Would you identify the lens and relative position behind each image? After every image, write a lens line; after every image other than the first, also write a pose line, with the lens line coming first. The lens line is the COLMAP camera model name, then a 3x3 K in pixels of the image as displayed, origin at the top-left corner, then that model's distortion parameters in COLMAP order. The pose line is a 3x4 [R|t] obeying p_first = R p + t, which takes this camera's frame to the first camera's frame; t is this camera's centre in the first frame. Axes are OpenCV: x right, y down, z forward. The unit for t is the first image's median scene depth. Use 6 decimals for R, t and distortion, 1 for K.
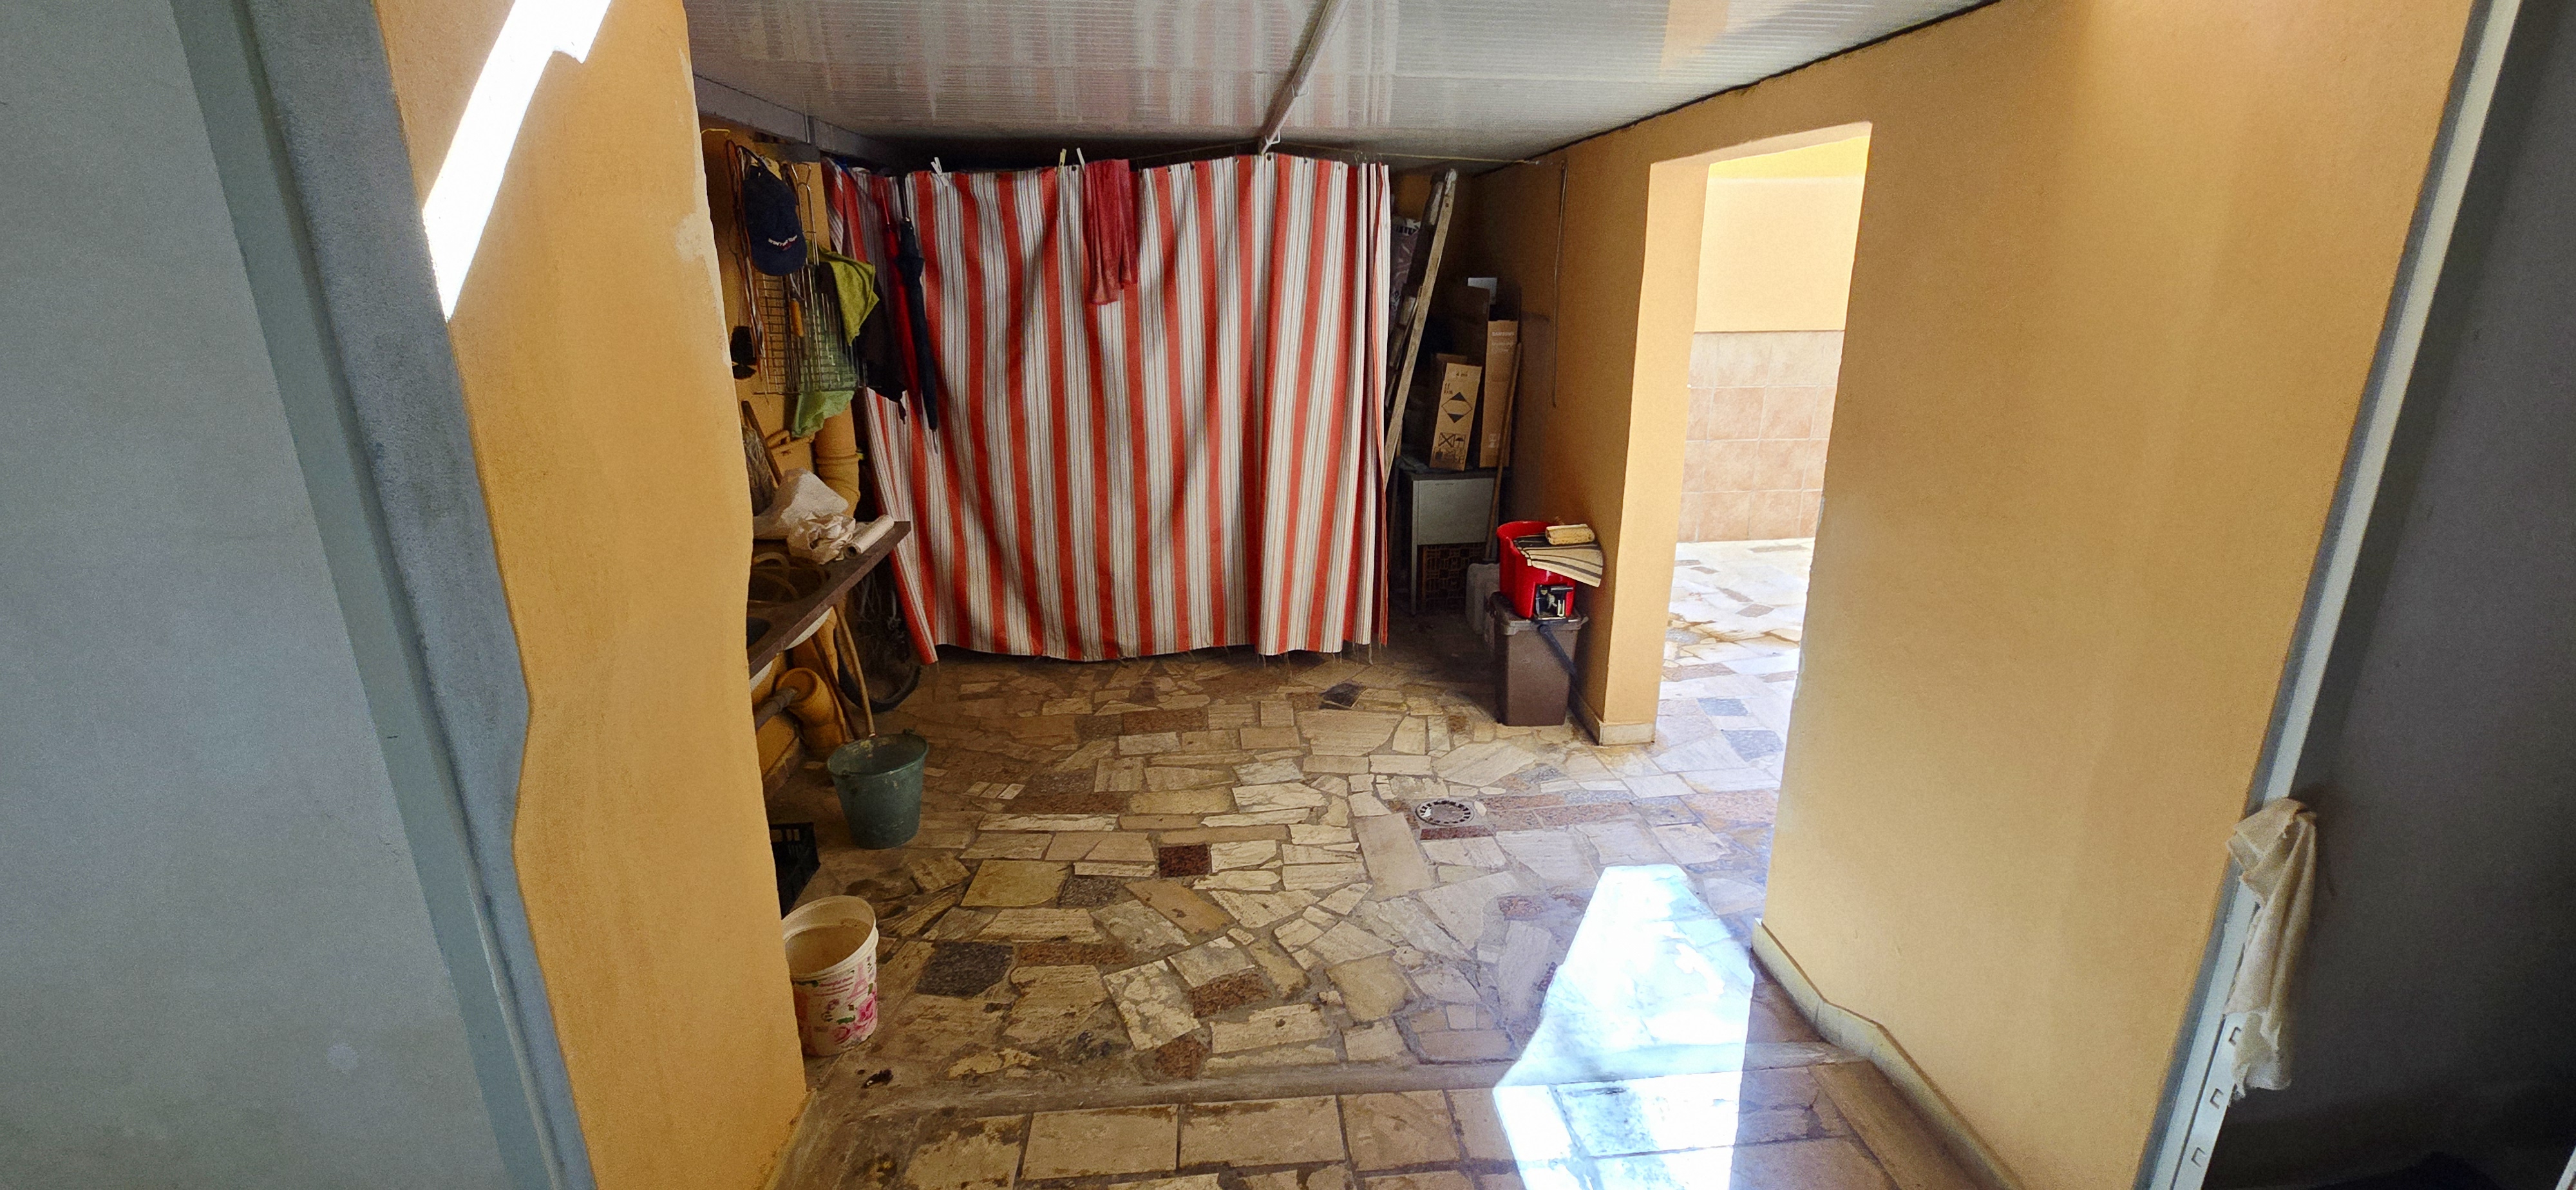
lens RADIAL K [[1049.9, 0, 1342.5], [0, 1049.9, 565.9], [0, 0, 1]] dist [-0.008762, 0.001864]
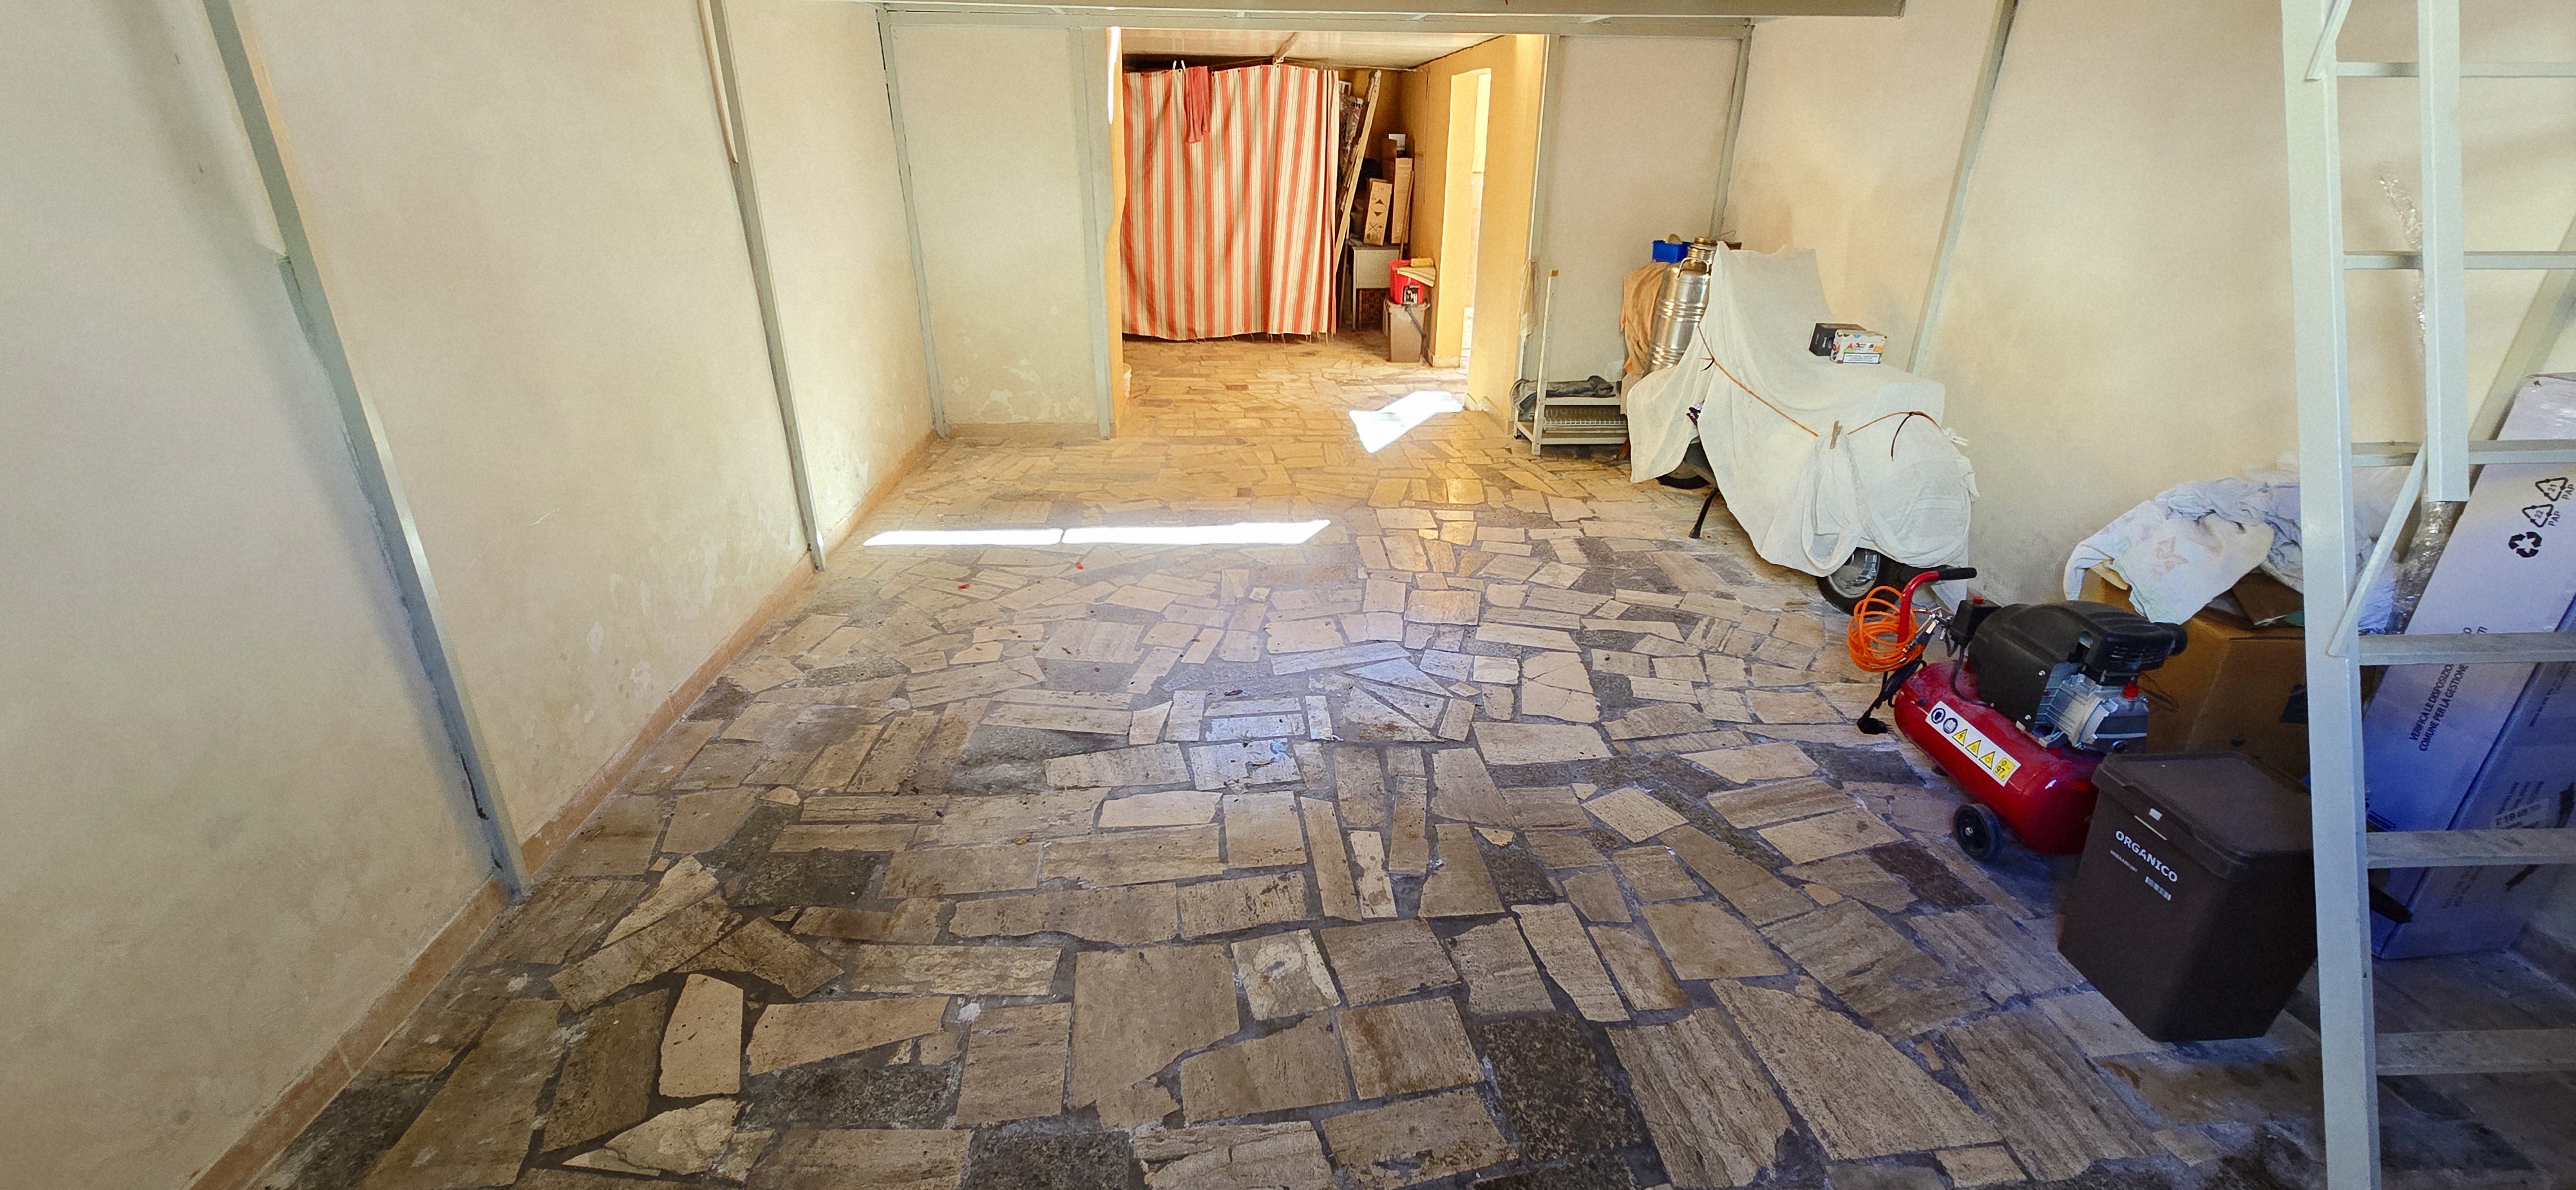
lens RADIAL K [[1049.9, 0, 1305.5], [0, 1049.9, 589.3], [0, 0, 1]] dist [-0.008762, 0.001864]
pose [[0.999225, 0.024812, -0.030551, 0.059847], [-0.020830, 0.992018, 0.124367, 0.310519], [0.033393, -0.123634, 0.991766, -0.979752]]
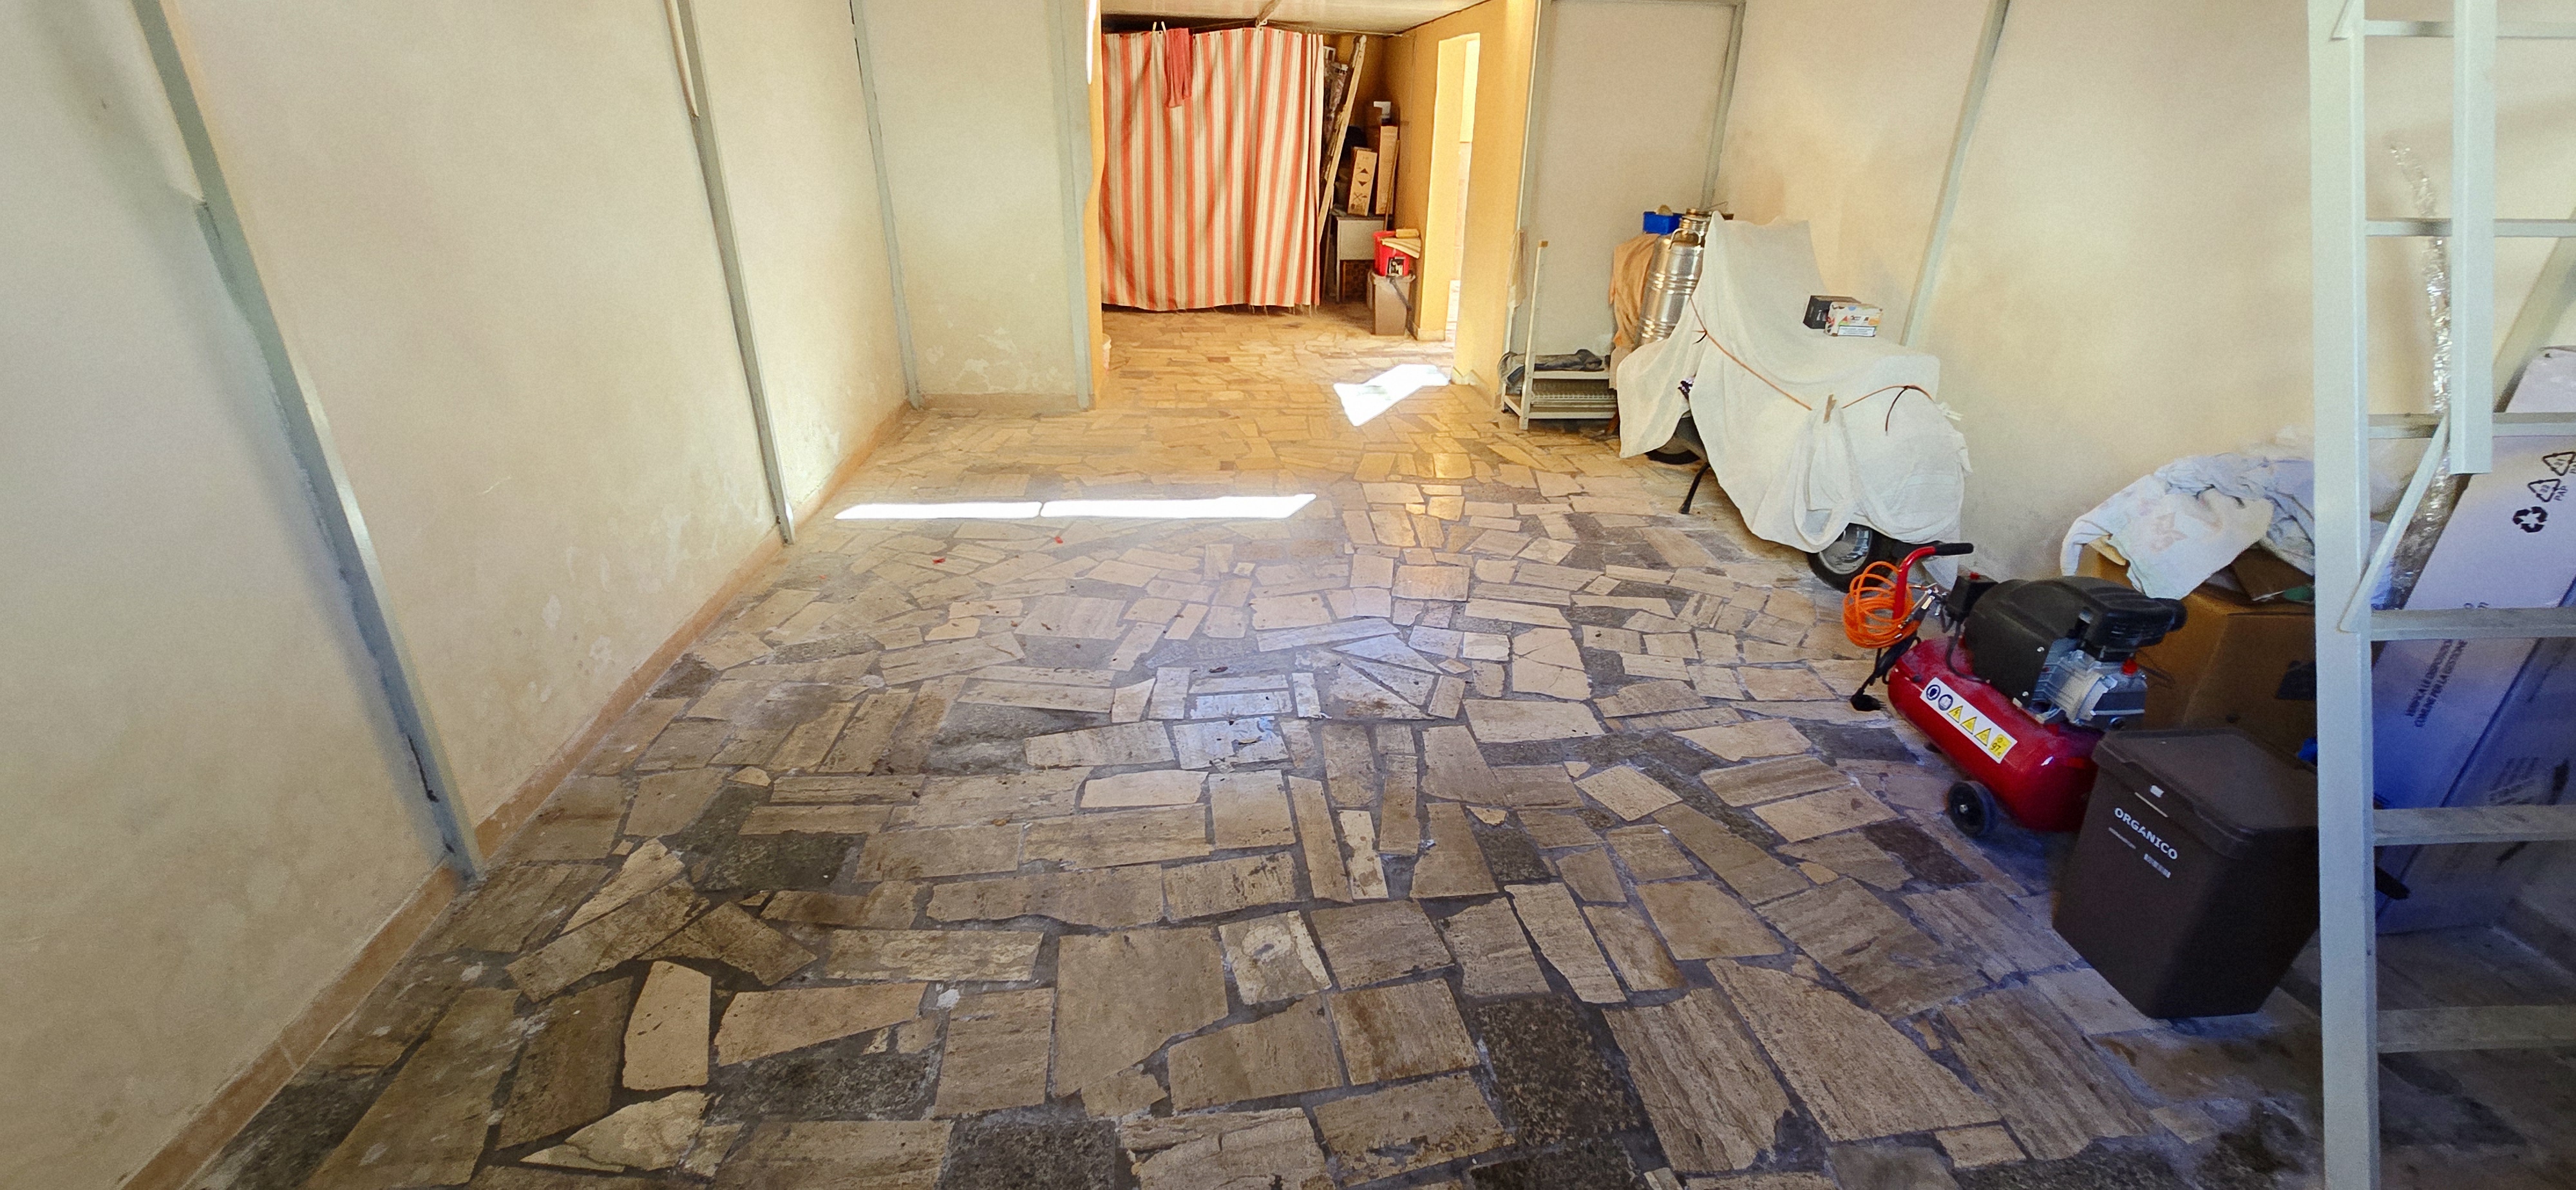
lens RADIAL K [[1049.9, 0, 1312.6], [0, 1049.9, 595.4], [0, 0, 1]] dist [-0.008762, 0.001864]
pose [[0.999622, 0.027294, -0.003296, 0.053369], [-0.026488, 0.988265, 0.150438, 0.315454], [0.007363, -0.150294, 0.988614, -0.961560]]
